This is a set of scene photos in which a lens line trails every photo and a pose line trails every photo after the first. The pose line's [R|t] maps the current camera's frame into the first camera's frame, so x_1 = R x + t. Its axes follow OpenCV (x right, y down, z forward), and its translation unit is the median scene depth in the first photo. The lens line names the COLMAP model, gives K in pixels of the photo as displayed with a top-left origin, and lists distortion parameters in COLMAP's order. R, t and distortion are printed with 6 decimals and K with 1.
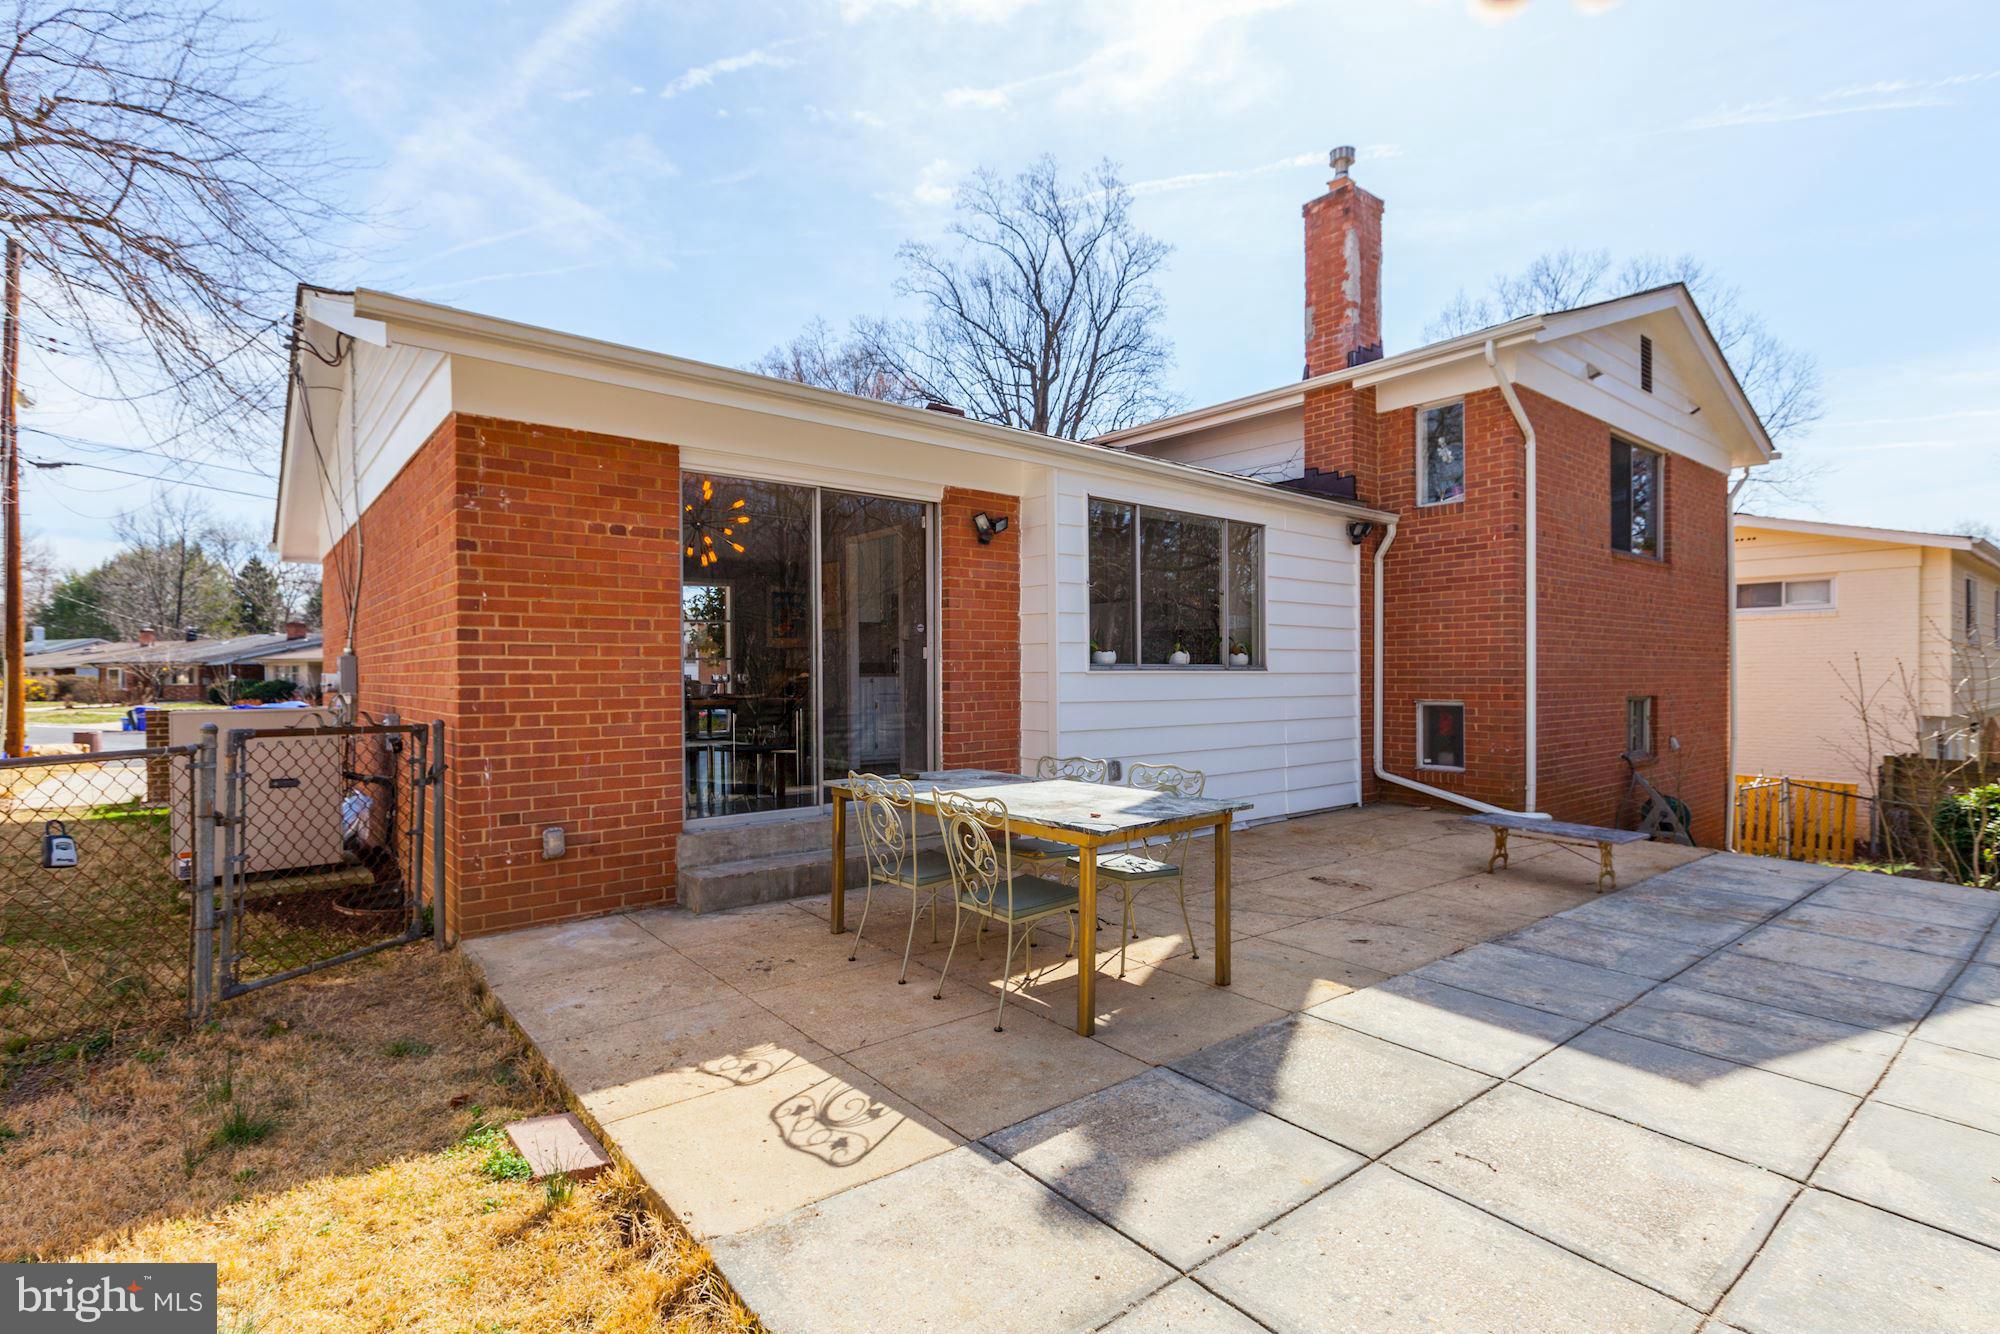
lens RADIAL K [[926.7, 0, 1005.1], [0, 926.7, 662.4], [0, 0, 1]] dist [-0.000801, 0.015776]
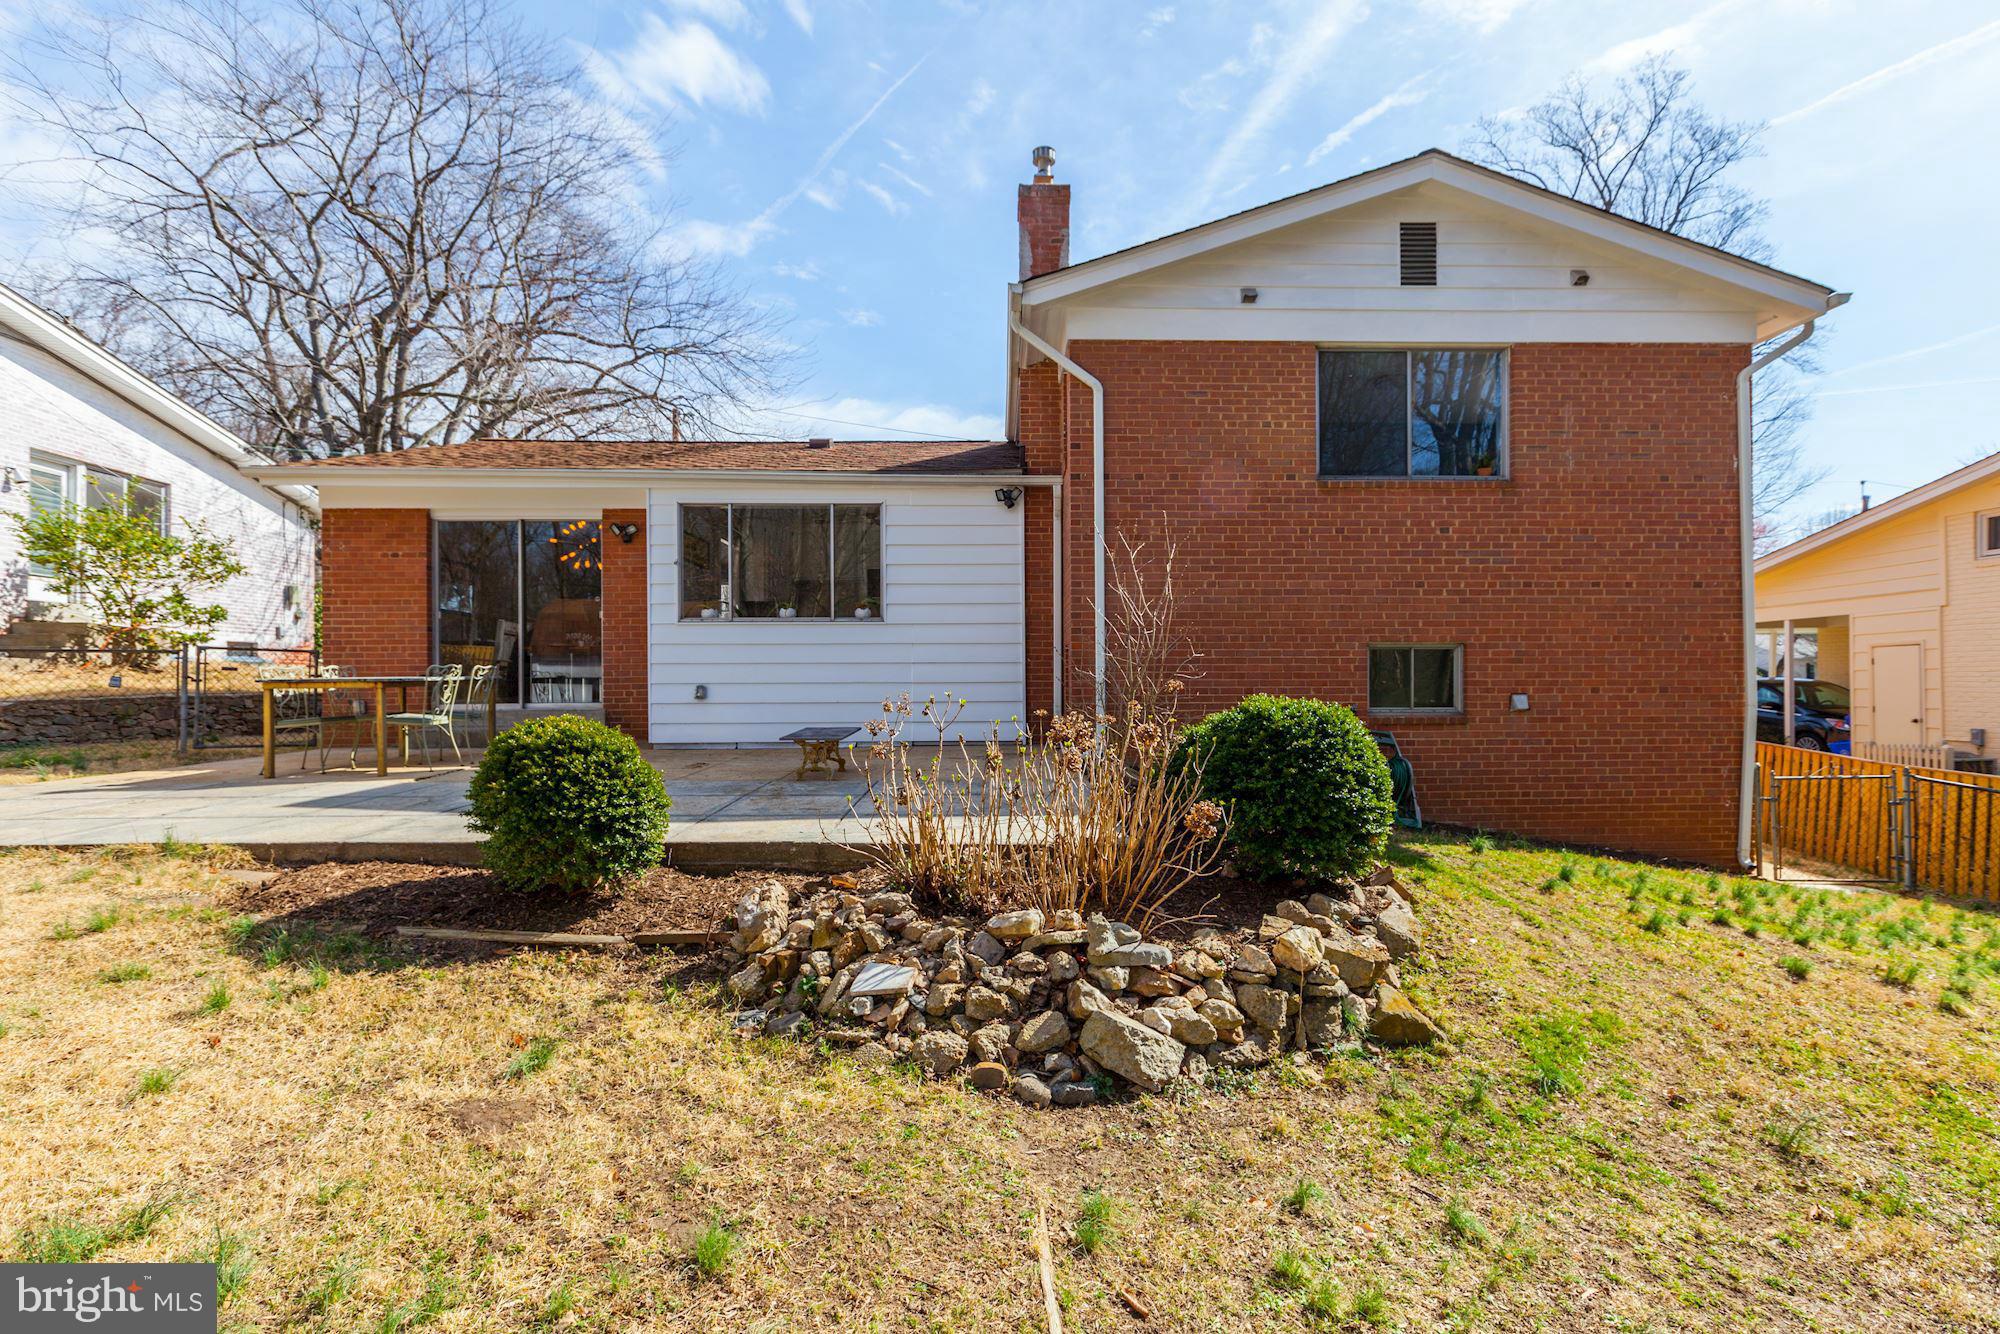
lens RADIAL K [[926.7, 0, 1005.1], [0, 926.7, 662.4], [0, 0, 1]] dist [-0.000801, 0.015776]
pose [[0.791893, 0.001561, -0.610658, 1.171795], [0.009111, 0.999855, 0.014370, 0.048285], [0.610592, -0.016943, 0.791764, 0.112497]]
